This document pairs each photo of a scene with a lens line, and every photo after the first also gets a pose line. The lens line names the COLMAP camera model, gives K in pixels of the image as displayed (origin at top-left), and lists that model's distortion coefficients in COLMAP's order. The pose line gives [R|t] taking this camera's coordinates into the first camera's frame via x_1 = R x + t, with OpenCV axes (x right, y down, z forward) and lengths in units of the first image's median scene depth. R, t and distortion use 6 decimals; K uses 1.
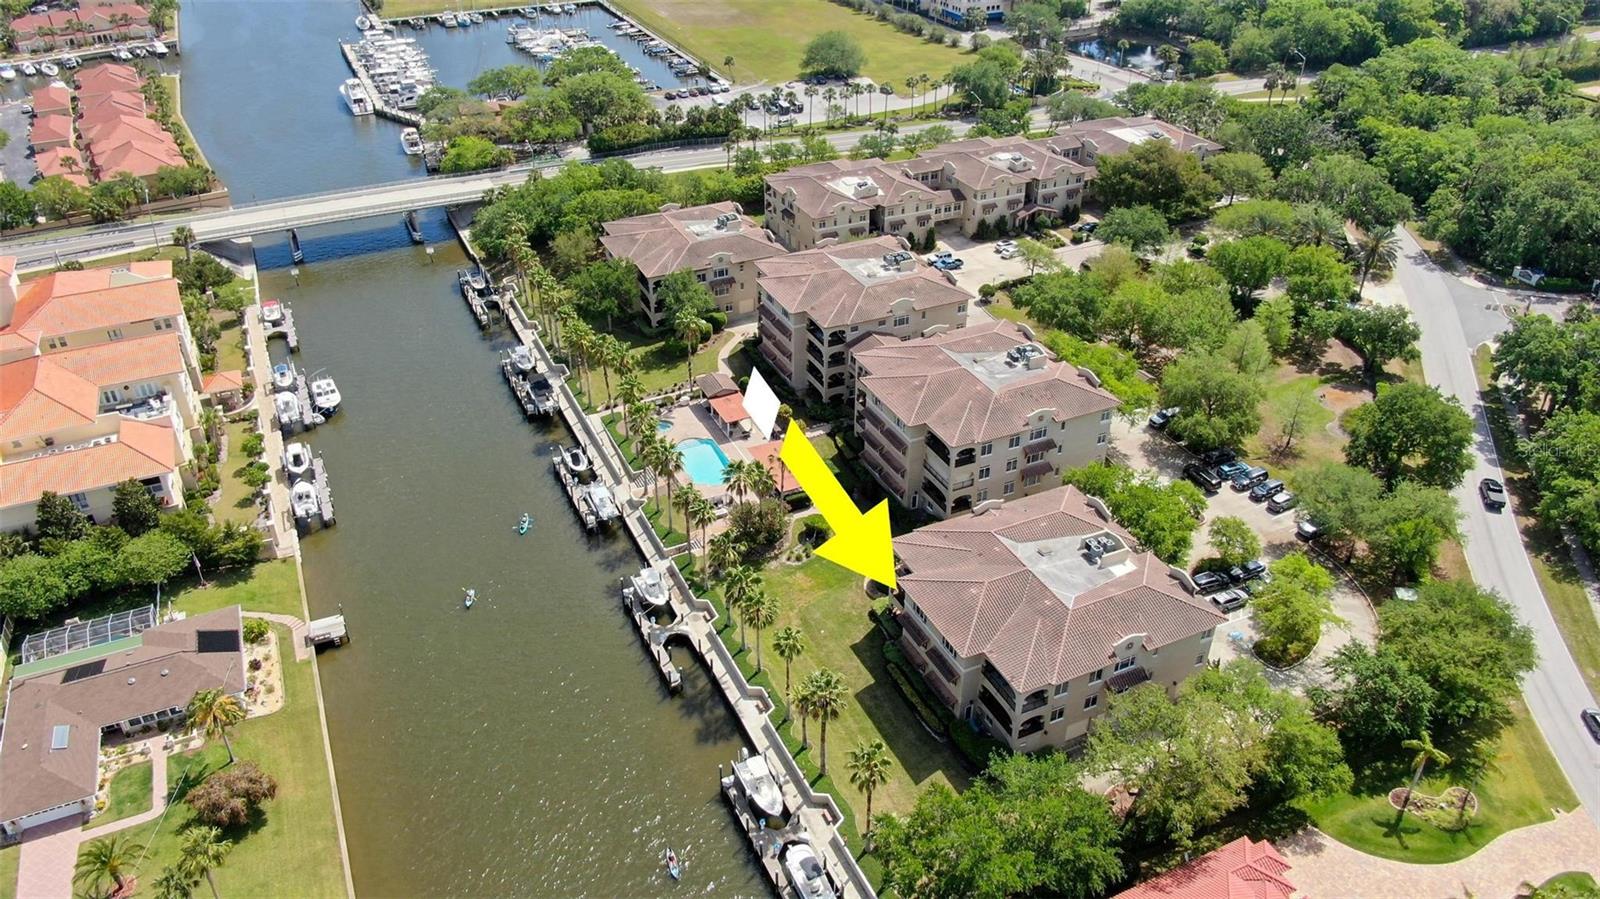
lens RADIAL K [[1149.1, 0, 802.5], [0, 1149.1, 445.7], [0, 0, 1]] dist [-0.018754, 0.008159]
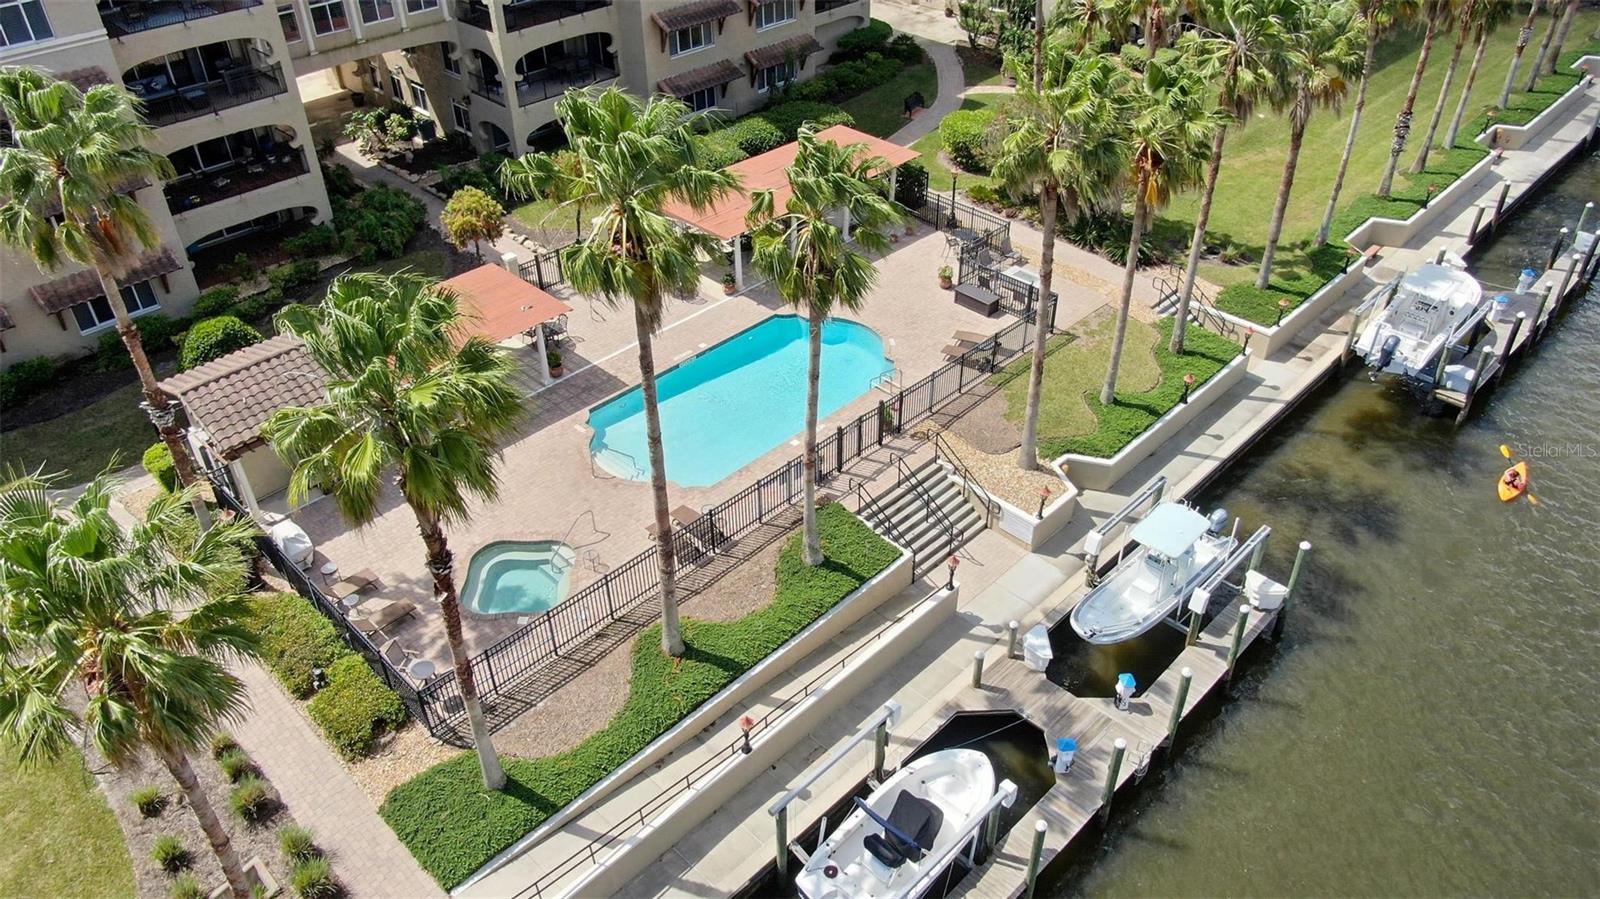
lens RADIAL K [[1149.1, 0, 803.1], [0, 1149.1, 436.4], [0, 0, 1]] dist [-0.018754, 0.008159]
pose [[-0.344626, -0.553254, 0.758381, -0.269241], [0.512627, 0.565868, 0.645761, -0.130755], [-0.786414, 0.611313, 0.088600, 0.892455]]
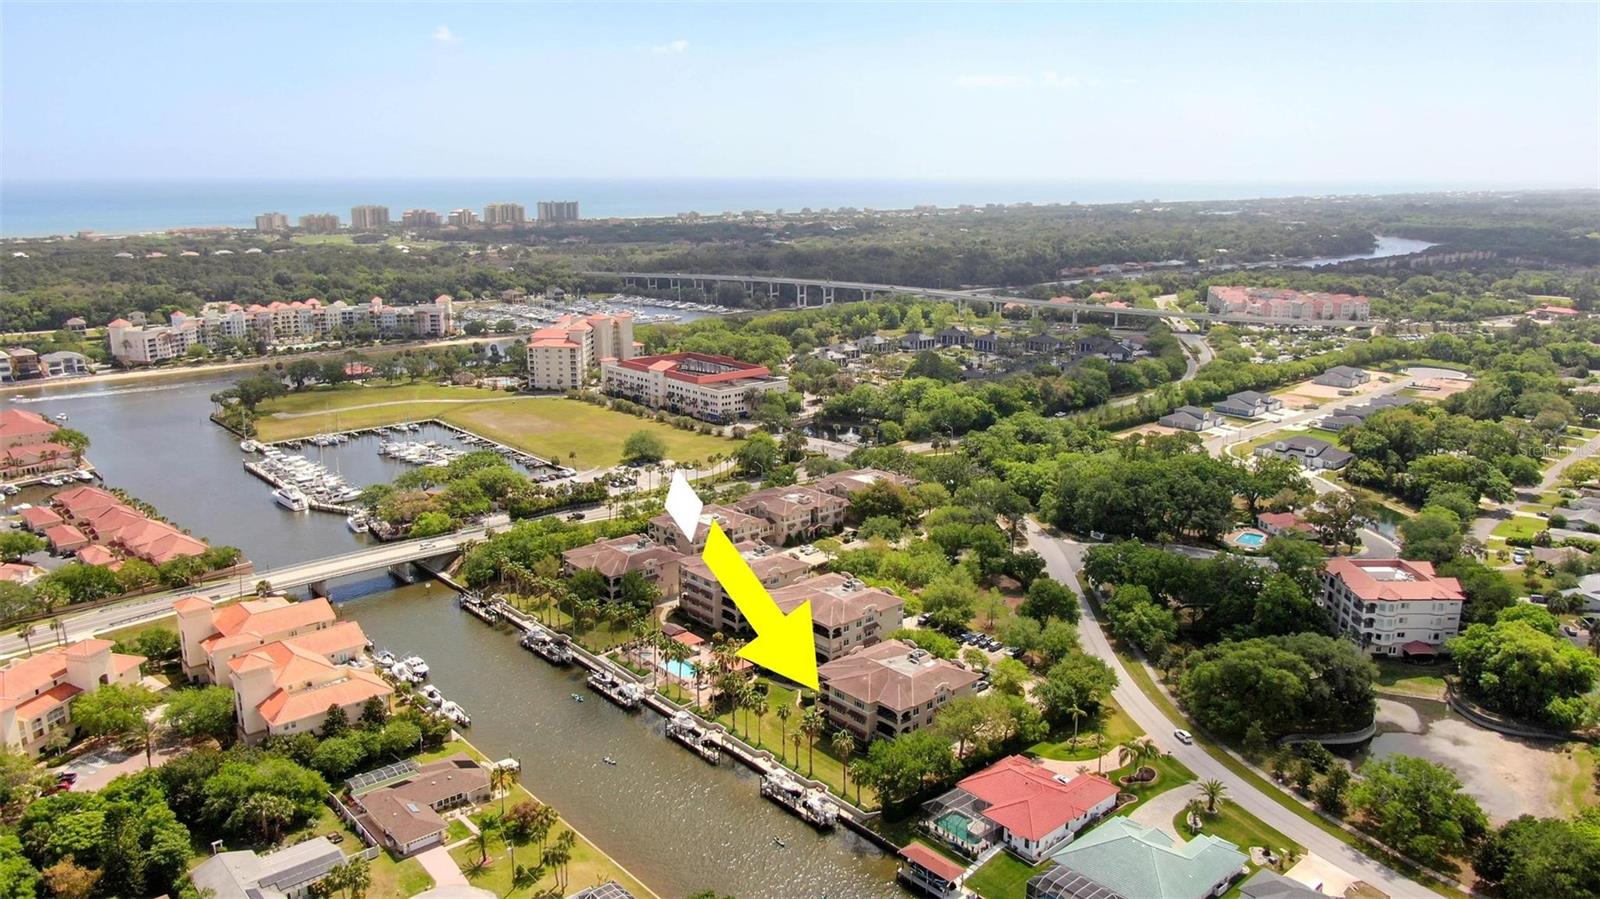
lens RADIAL K [[1149.1, 0, 798.9], [0, 1149.1, 446.5], [0, 0, 1]] dist [-0.018754, 0.008159]
pose [[0.960511, -0.062622, 0.271104, -0.329130], [0.147407, 0.940901, -0.304921, 0.230372], [-0.235988, 0.332842, 0.912976, -0.652685]]
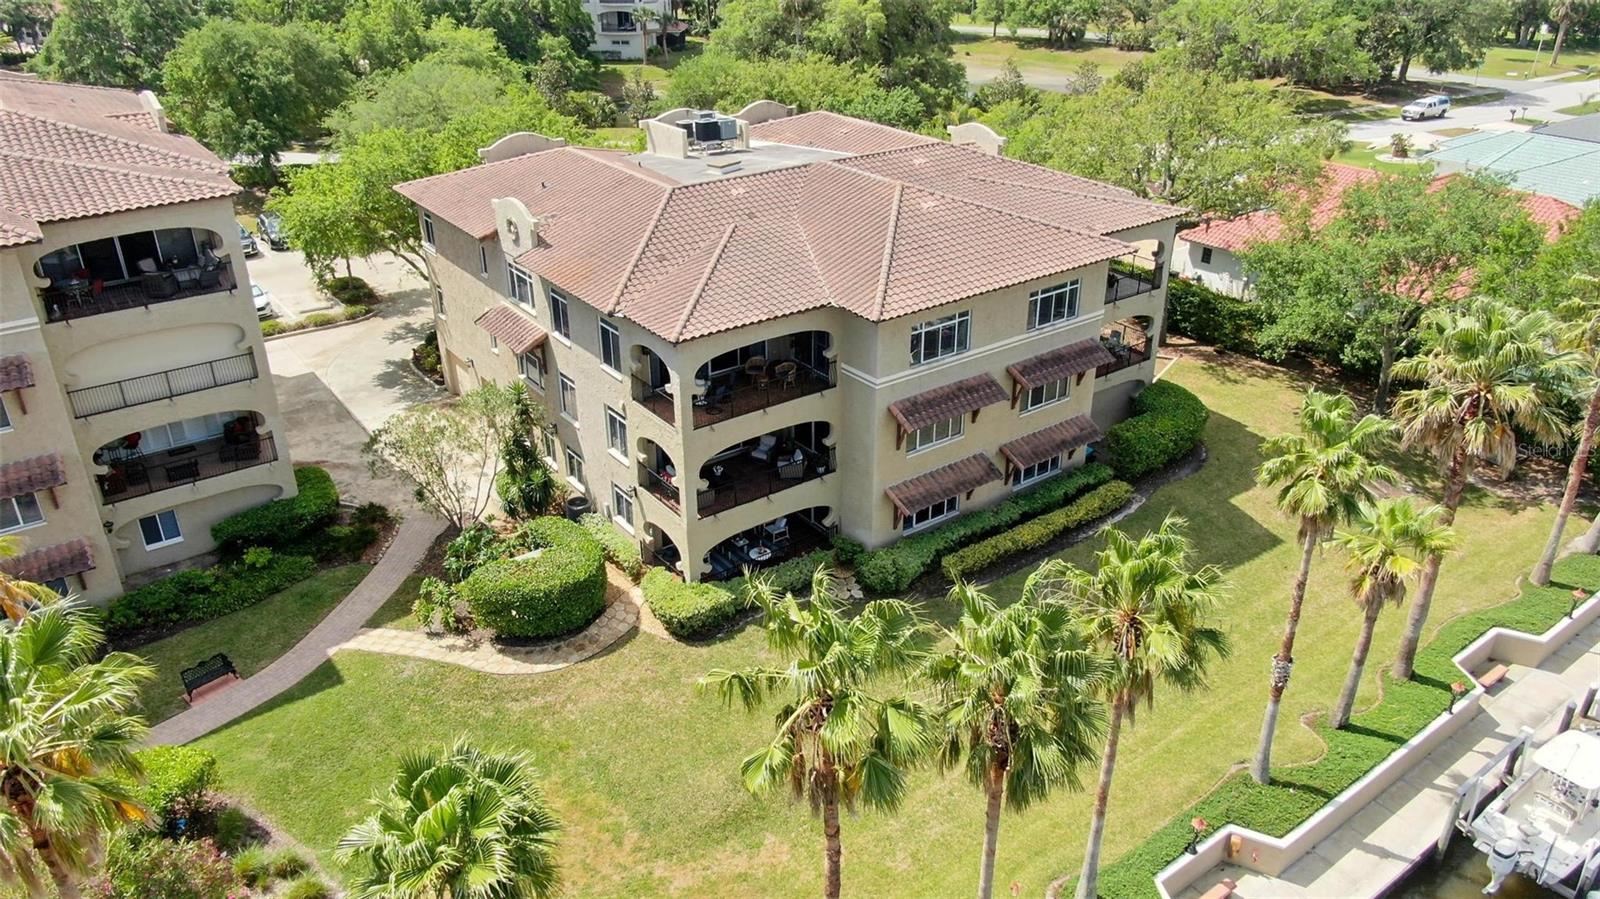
lens RADIAL K [[1149.1, 0, 803.7], [0, 1149.1, 452.3], [0, 0, 1]] dist [-0.018754, 0.008159]
pose [[-0.201232, -0.439441, 0.875441, -0.140810], [0.527392, 0.704523, 0.474875, -0.011566], [-0.825448, 0.557260, 0.089985, 0.699424]]
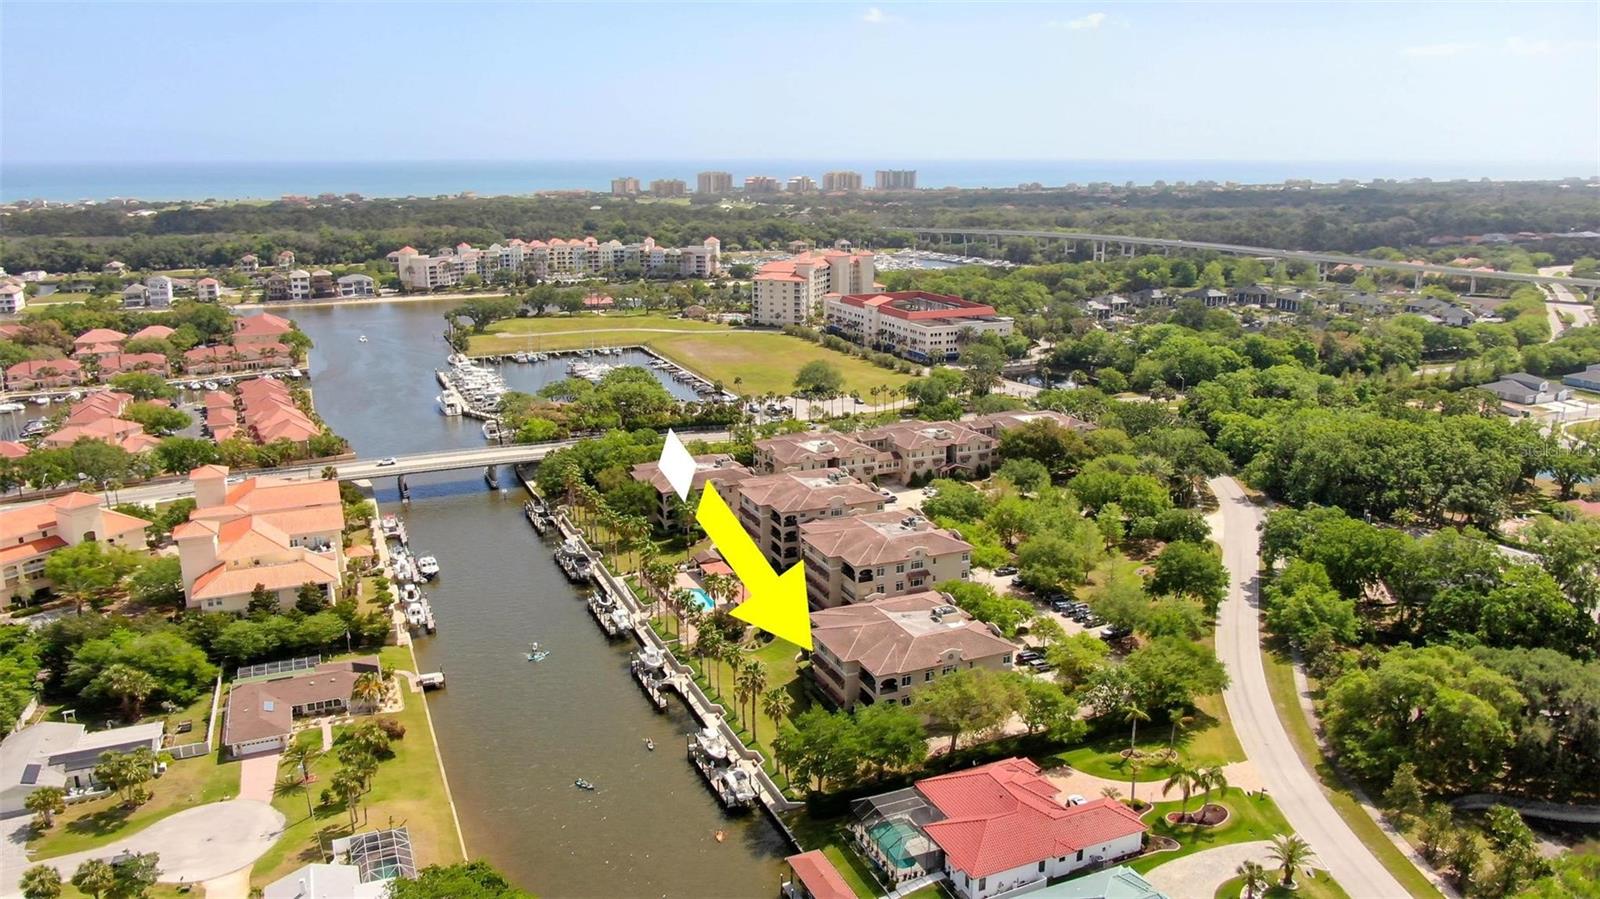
lens RADIAL K [[1149.1, 0, 801.0], [0, 1149.1, 447.0], [0, 0, 1]] dist [-0.018754, 0.008159]
pose [[0.999633, 0.007295, -0.026082, 0.075919], [-0.015044, 0.950367, -0.310768, 0.251452], [0.022521, 0.311047, 0.950128, -0.375264]]
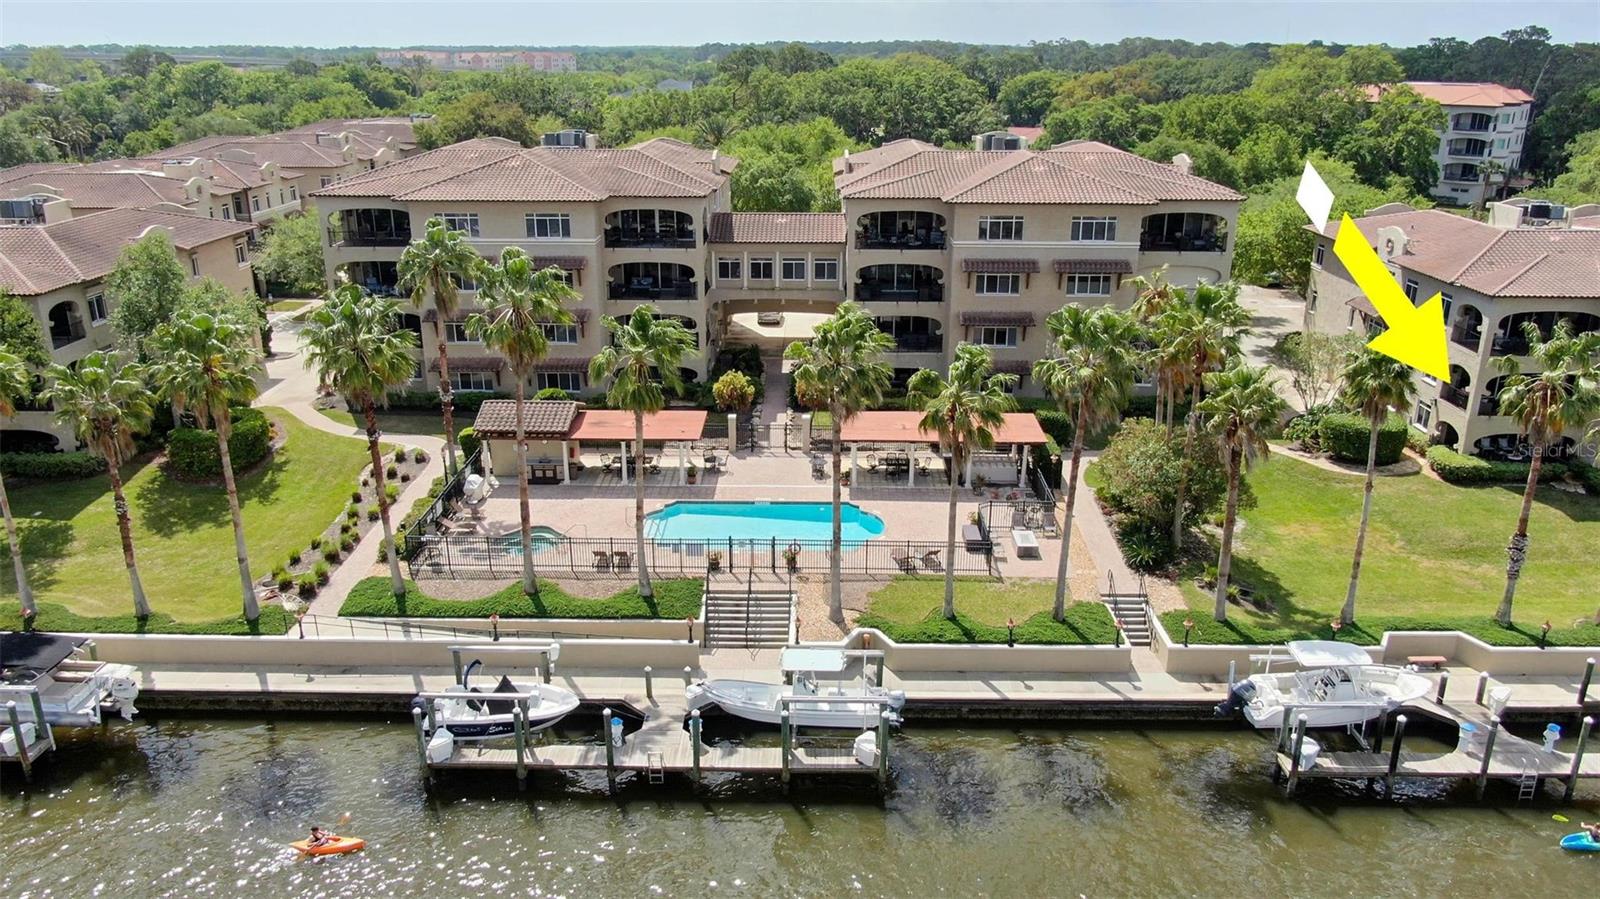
lens RADIAL K [[1149.1, 0, 799.5], [0, 1149.1, 453.8], [0, 0, 1]] dist [-0.018754, 0.008159]
pose [[0.437856, -0.296797, 0.848643, -0.355157], [0.479697, 0.875470, 0.058680, -0.020621], [-0.760377, 0.381398, 0.525702, 0.721989]]
